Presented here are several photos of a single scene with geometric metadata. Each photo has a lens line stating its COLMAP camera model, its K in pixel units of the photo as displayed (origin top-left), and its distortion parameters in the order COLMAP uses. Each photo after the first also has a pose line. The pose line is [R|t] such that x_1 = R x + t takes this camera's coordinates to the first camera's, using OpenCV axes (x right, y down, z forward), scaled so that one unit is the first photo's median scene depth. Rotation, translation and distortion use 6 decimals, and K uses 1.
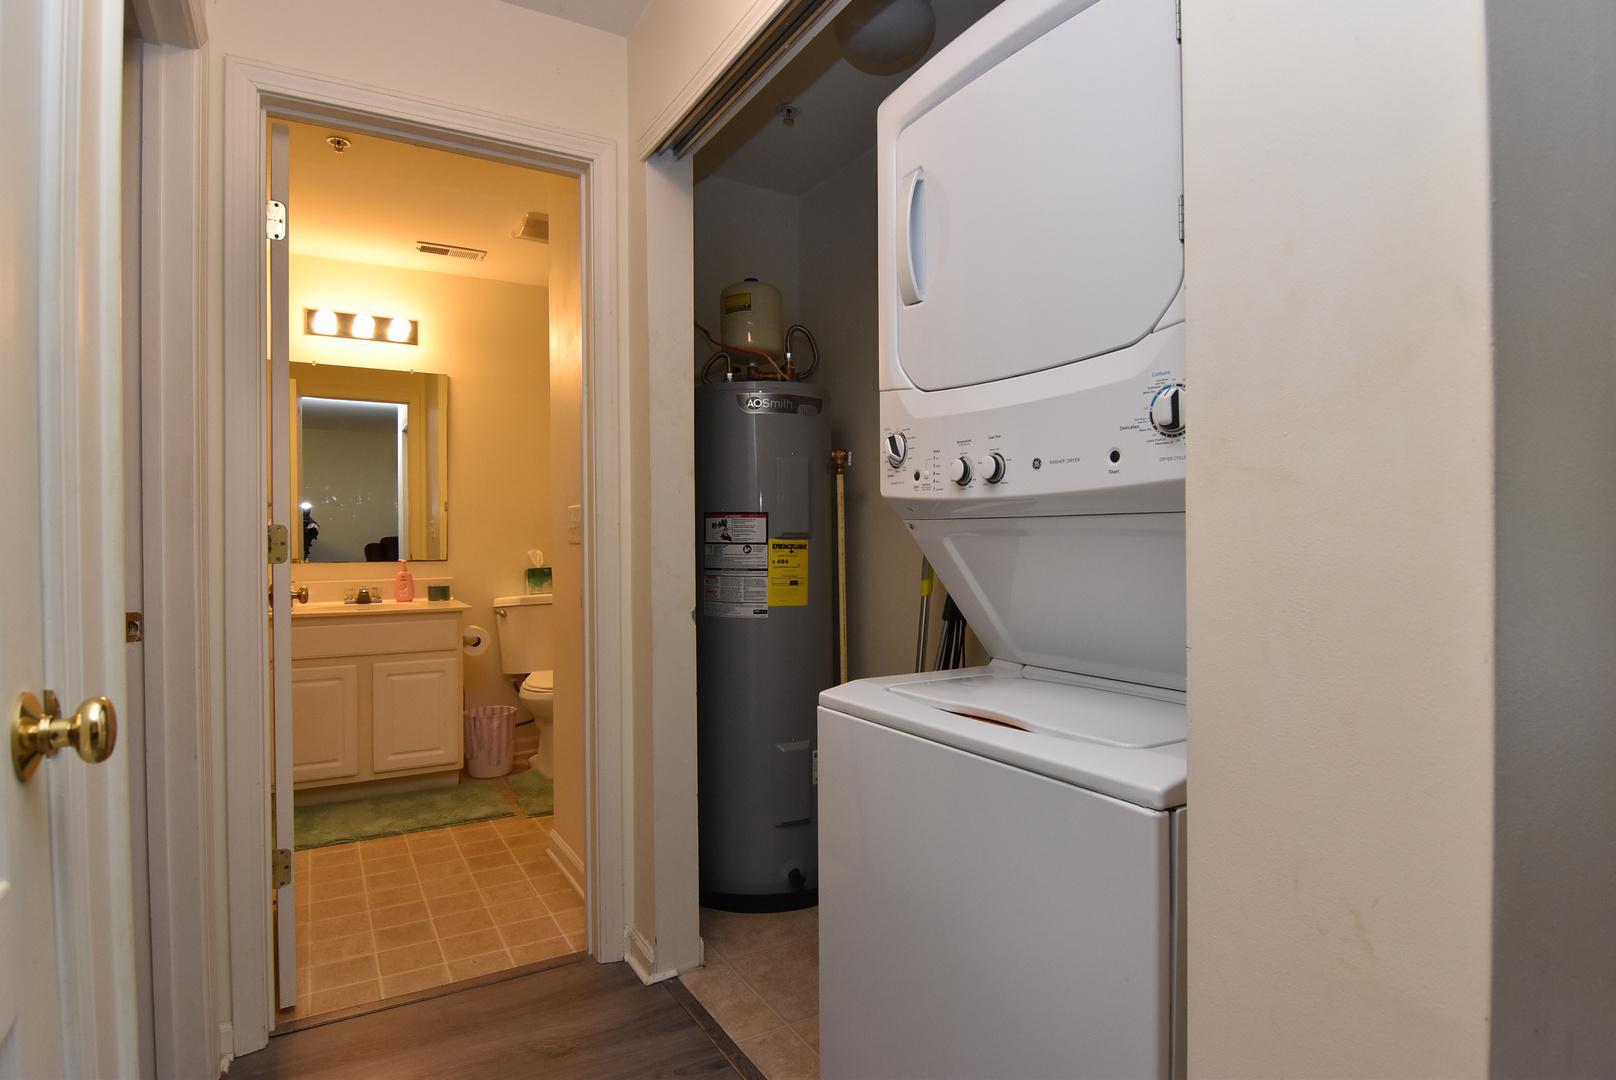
lens RADIAL K [[858.0, 0, 813.2], [0, 858.0, 544.4], [0, 0, 1]] dist [-0.002168, -0.015108]
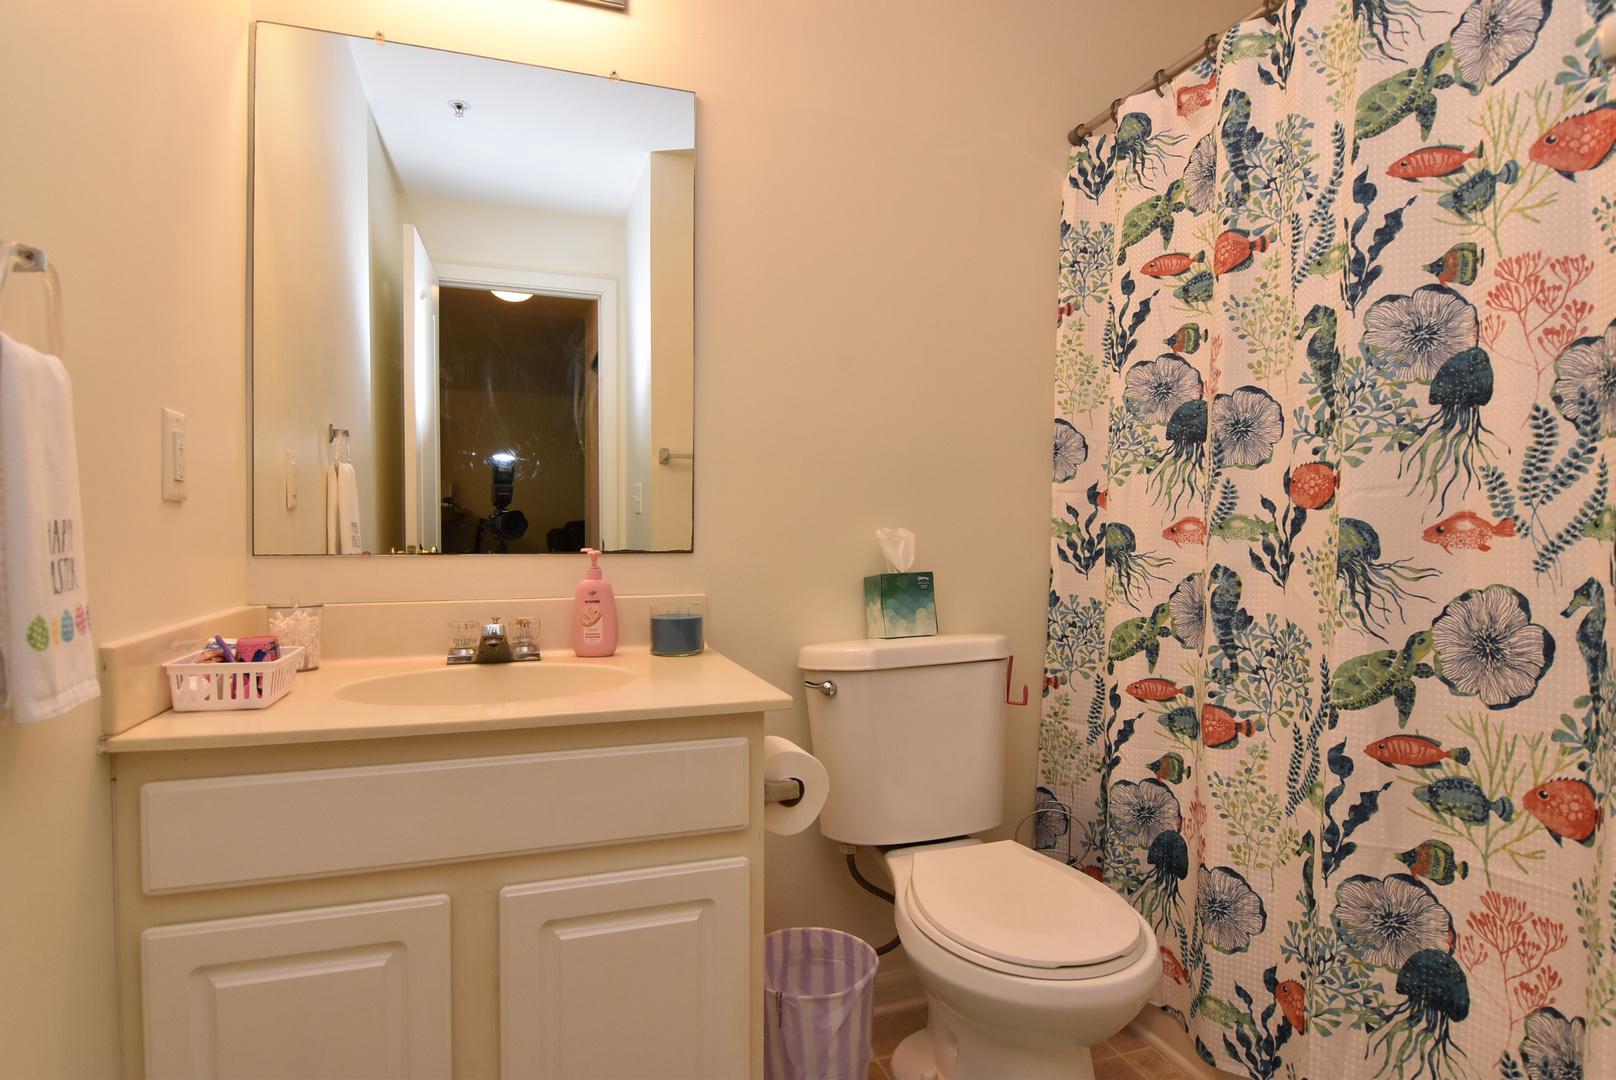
lens RADIAL K [[858.0, 0, 805.2], [0, 858.0, 538.8], [0, 0, 1]] dist [-0.002168, -0.015108]
pose [[0.979339, 0.003780, -0.202190, -0.295233], [-0.003593, 0.999993, 0.001289, 0.011576], [0.202194, -0.000536, 0.979345, 0.617360]]
